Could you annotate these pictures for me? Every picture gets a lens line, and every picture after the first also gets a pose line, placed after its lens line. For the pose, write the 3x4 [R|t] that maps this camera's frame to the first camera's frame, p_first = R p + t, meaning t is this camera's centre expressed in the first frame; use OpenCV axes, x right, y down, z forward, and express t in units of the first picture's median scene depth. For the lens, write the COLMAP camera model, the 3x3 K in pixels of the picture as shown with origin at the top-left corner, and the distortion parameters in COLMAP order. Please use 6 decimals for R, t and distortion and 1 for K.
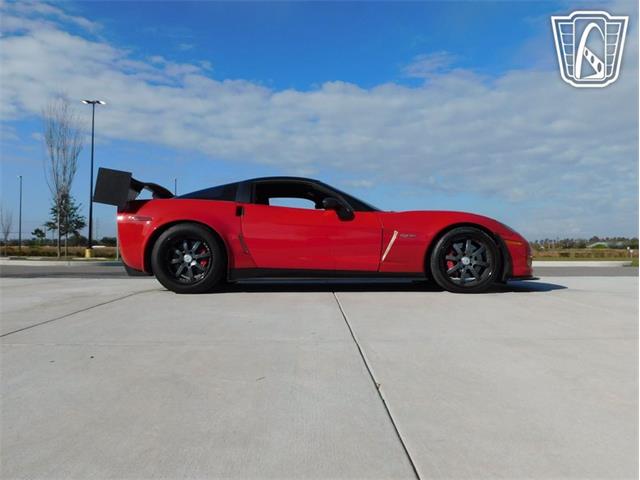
lens RADIAL K [[470.3, 0, 319.1], [0, 470.3, 238.7], [0, 0, 1]] dist [-0.009472, 0.009866]
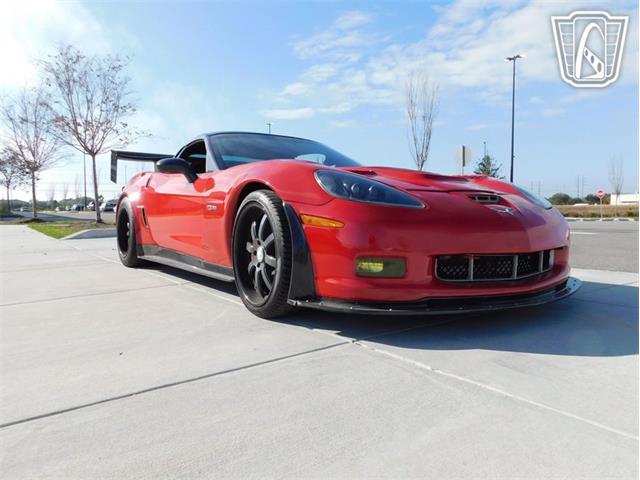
lens RADIAL K [[470.3, 0, 317.2], [0, 470.3, 233.7], [0, 0, 1]] dist [-0.009472, 0.009866]
pose [[0.571846, 0.035885, -0.819576, 0.774645], [0.028282, 0.997587, 0.063413, -0.008103], [0.819874, -0.059442, 0.569451, 0.739569]]
